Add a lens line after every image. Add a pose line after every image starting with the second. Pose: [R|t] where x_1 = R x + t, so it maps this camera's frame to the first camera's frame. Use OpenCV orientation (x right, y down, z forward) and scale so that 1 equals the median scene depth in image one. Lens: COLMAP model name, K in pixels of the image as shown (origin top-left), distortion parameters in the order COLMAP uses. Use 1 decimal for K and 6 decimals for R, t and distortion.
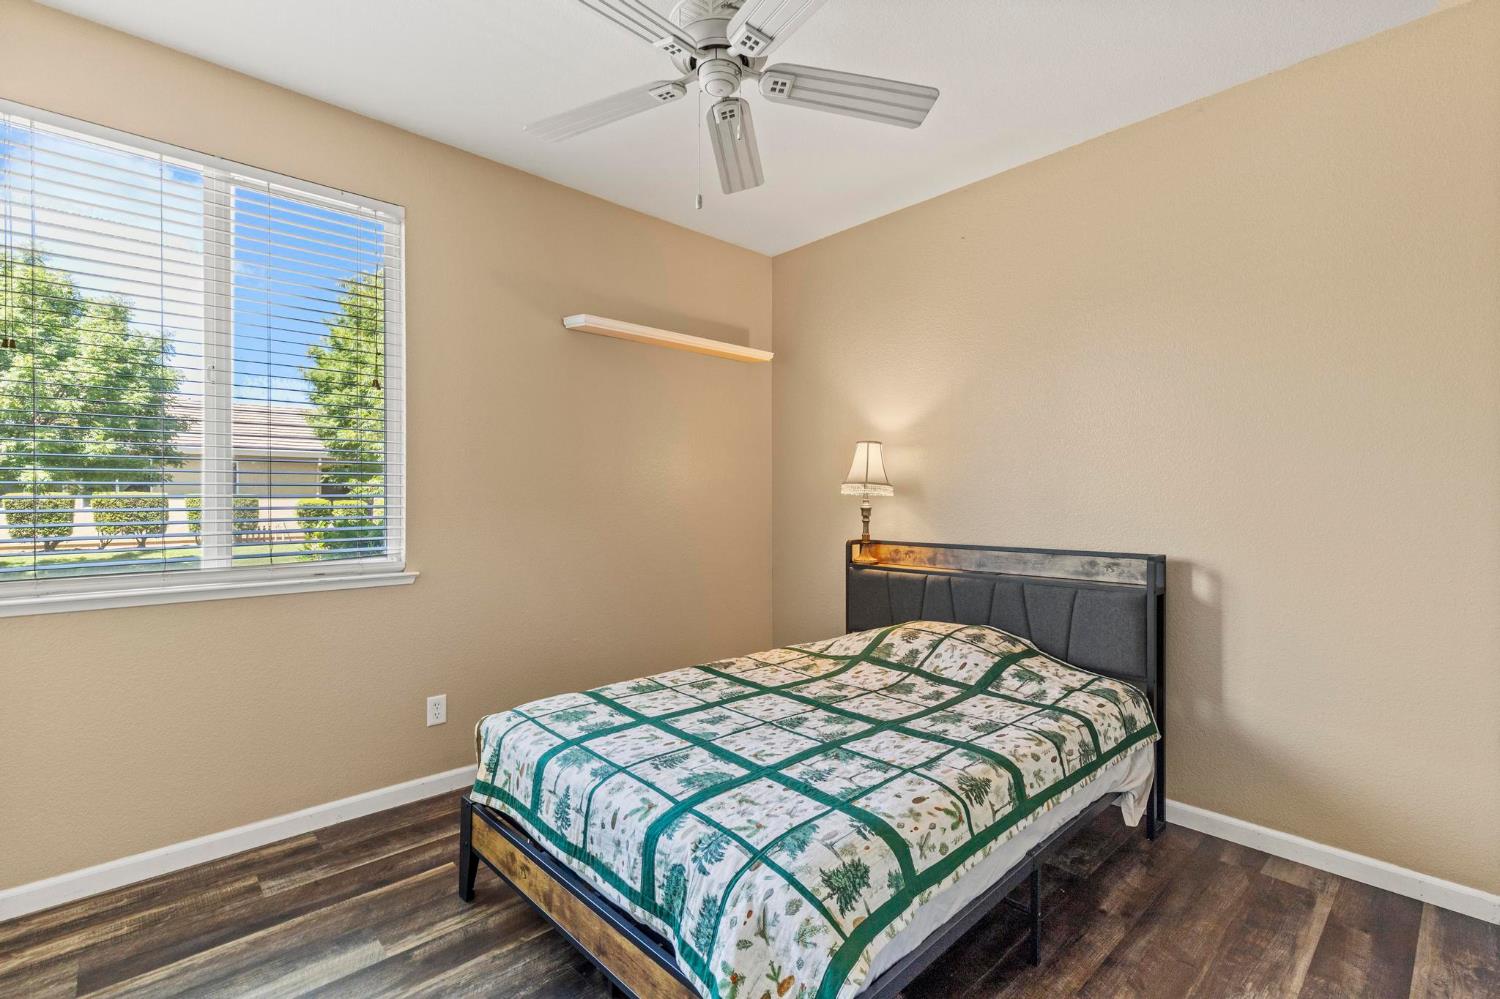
lens RADIAL K [[675.3, 0, 759.6], [0, 675.3, 501.8], [0, 0, 1]] dist [0.008376, 0.000722]
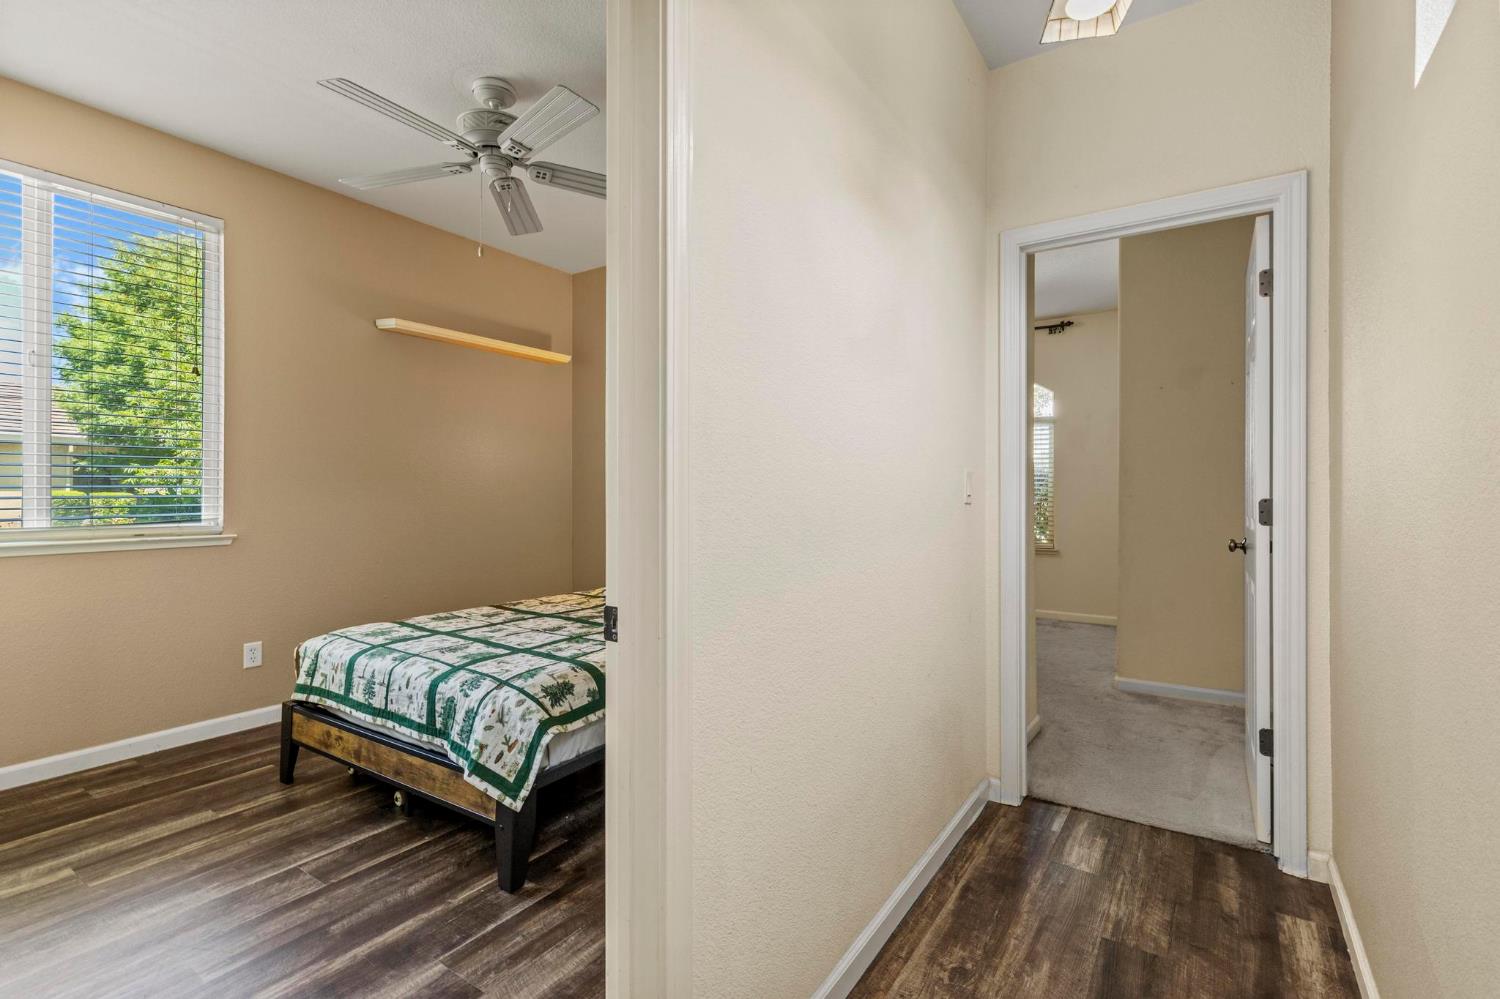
lens RADIAL K [[678.8, 0, 761.1], [0, 678.8, 493.7], [0, 0, 1]] dist [0.008328, -0.000193]
pose [[0.975087, 0.000576, 0.221822, 0.174534], [0.000996, 0.999975, -0.006972, 0.065923], [-0.221820, 0.007020, 0.975062, -0.520396]]
